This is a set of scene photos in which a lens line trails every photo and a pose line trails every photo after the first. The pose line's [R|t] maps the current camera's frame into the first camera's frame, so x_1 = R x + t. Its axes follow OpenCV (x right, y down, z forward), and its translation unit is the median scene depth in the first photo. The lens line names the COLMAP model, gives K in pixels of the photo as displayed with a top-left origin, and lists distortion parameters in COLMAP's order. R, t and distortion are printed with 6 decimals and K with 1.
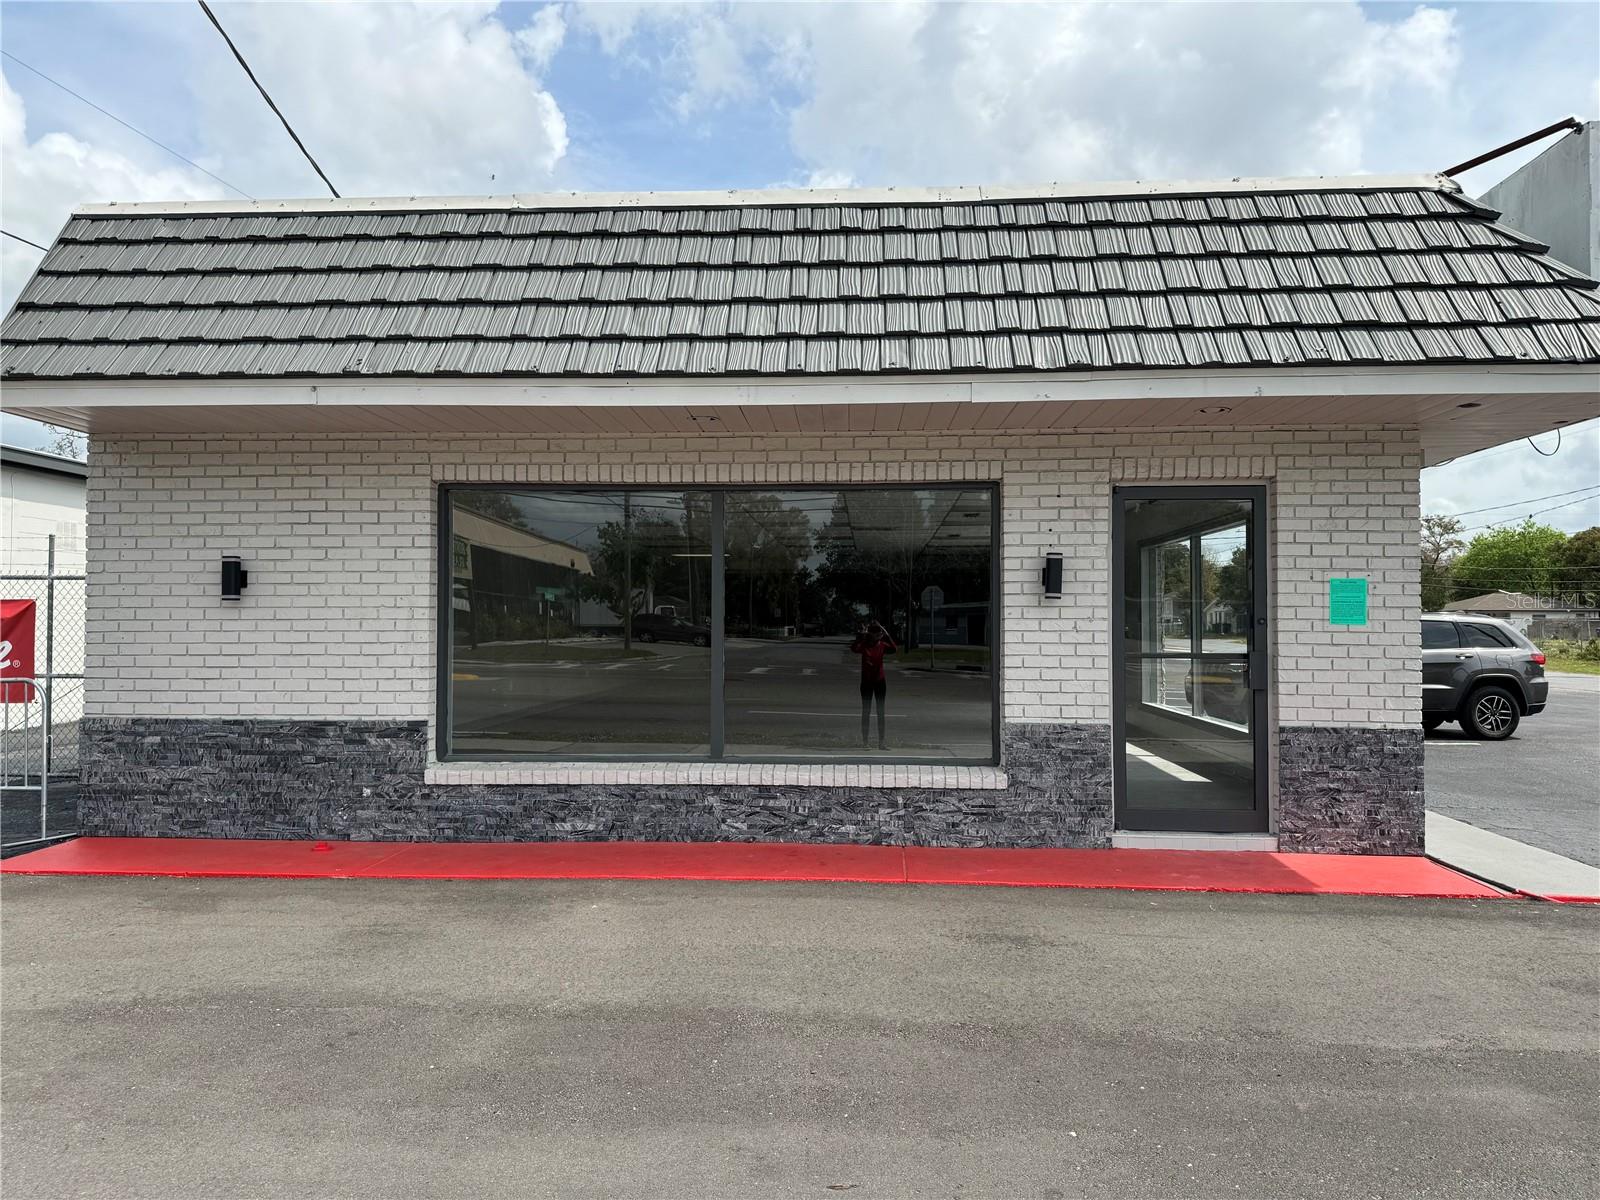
lens RADIAL K [[1129.9, 0, 800.0], [0, 1129.9, 600.0], [0, 0, 1]] dist [0.094846, -0.151298]
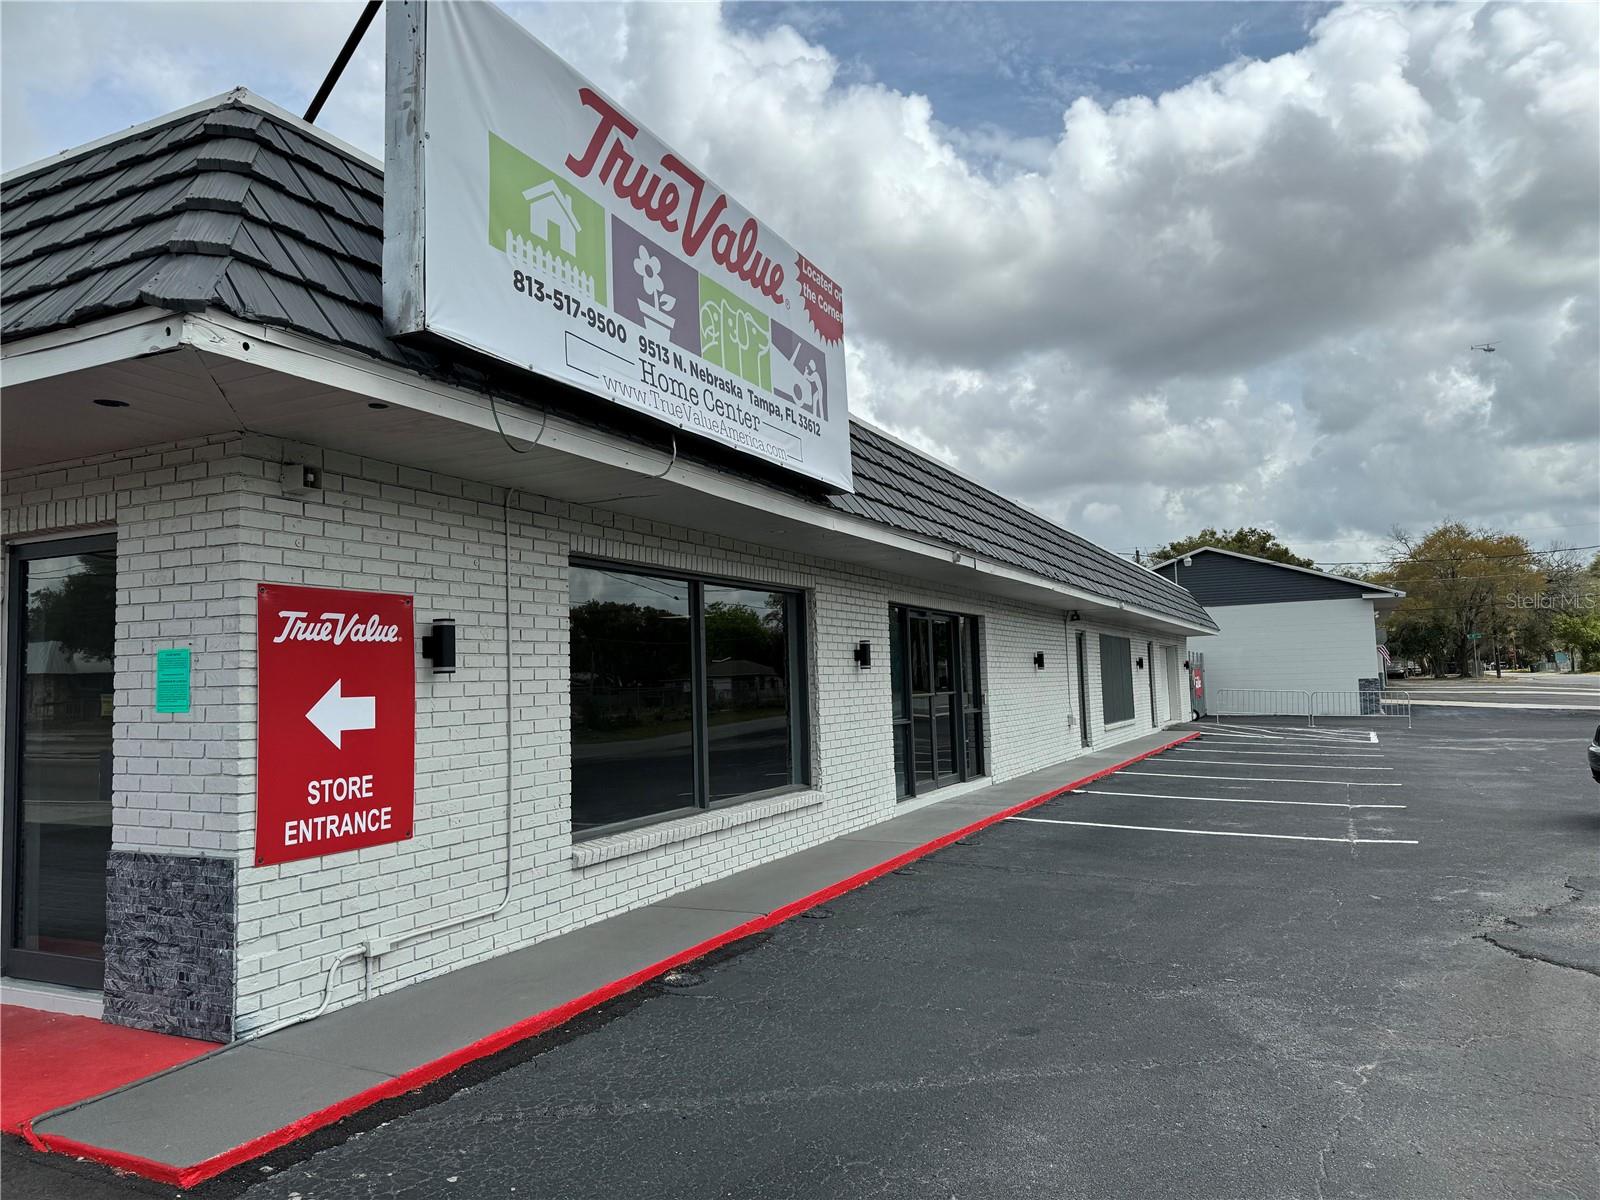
lens RADIAL K [[1129.9, 0, 800.0], [0, 1129.9, 600.0], [0, 0, 1]] dist [0.094846, -0.151298]
pose [[0.926008, -0.057175, -0.373150, 1.126901], [0.034949, 0.997203, -0.066064, 0.012358], [0.375883, 0.048134, 0.925416, 0.469702]]
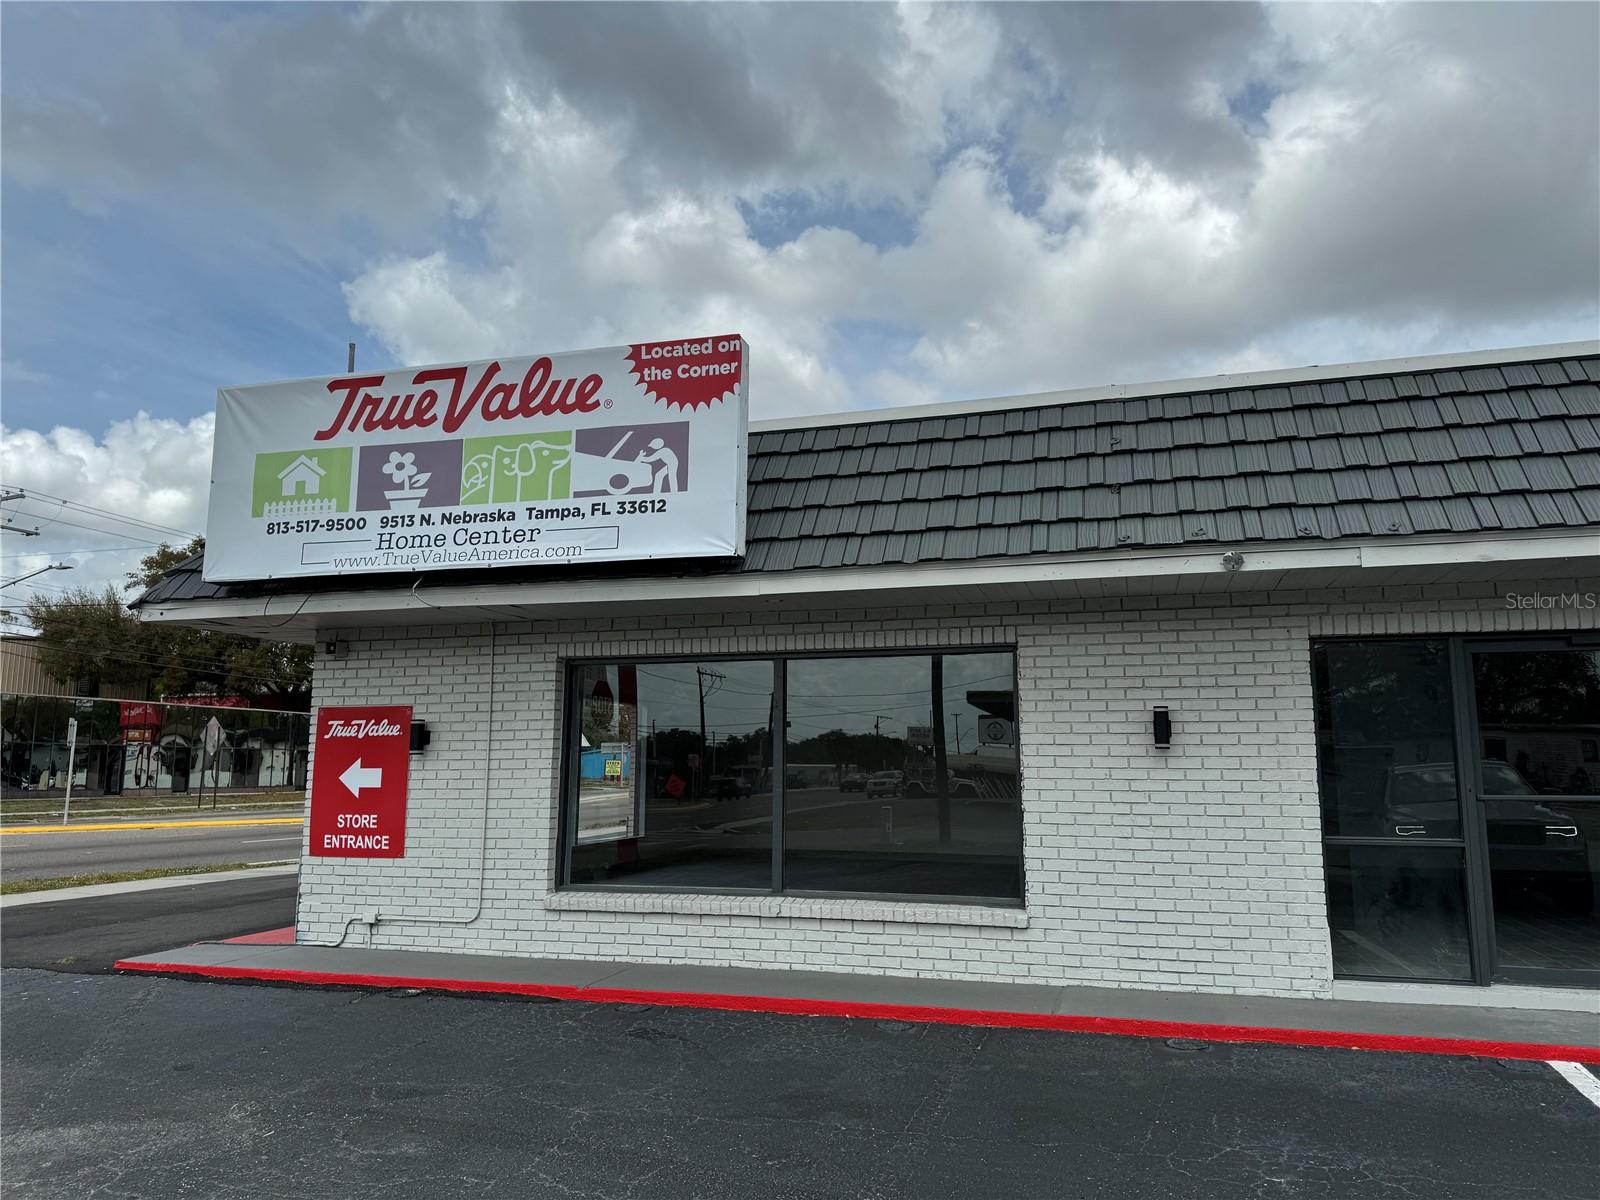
lens RADIAL K [[1127.0, 0, 802.6], [0, 1127.0, 604.5], [0, 0, 1]] dist [0.003714, -0.007598]
pose [[-0.222571, -0.149310, -0.963415, 2.046595], [0.008573, 0.987865, -0.155079, 0.047581], [0.974879, -0.042776, -0.218590, 2.567998]]
